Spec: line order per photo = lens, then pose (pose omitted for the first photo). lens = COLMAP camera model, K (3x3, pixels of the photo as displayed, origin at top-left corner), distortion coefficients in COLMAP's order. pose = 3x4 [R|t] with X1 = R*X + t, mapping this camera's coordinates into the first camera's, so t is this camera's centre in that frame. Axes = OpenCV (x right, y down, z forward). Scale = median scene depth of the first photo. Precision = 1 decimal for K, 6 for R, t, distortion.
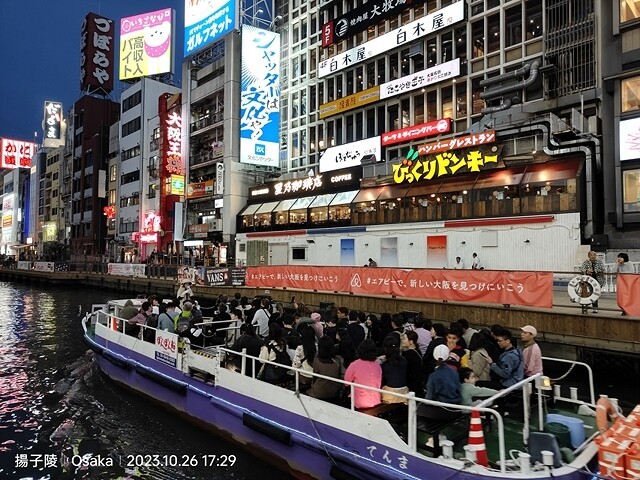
lens RADIAL K [[444.7, 0, 320.0], [0, 444.7, 240.0], [0, 0, 1]] dist [0.015483, -0.001513]
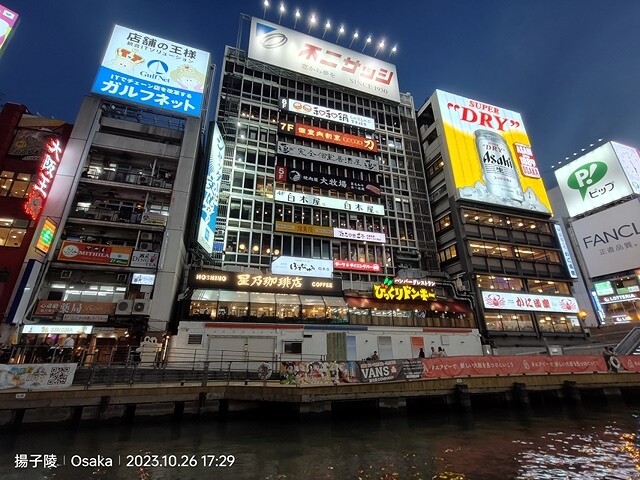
lens RADIAL K [[297.6, 0, 320.0], [0, 297.6, 240.0], [0, 0, 1]] dist [0.002890, 0.000115]
pose [[0.459812, 0.319846, 0.828415, -0.697195], [-0.027675, 0.937591, -0.346637, 0.034615], [-0.887585, 0.136461, 0.439968, 0.617634]]
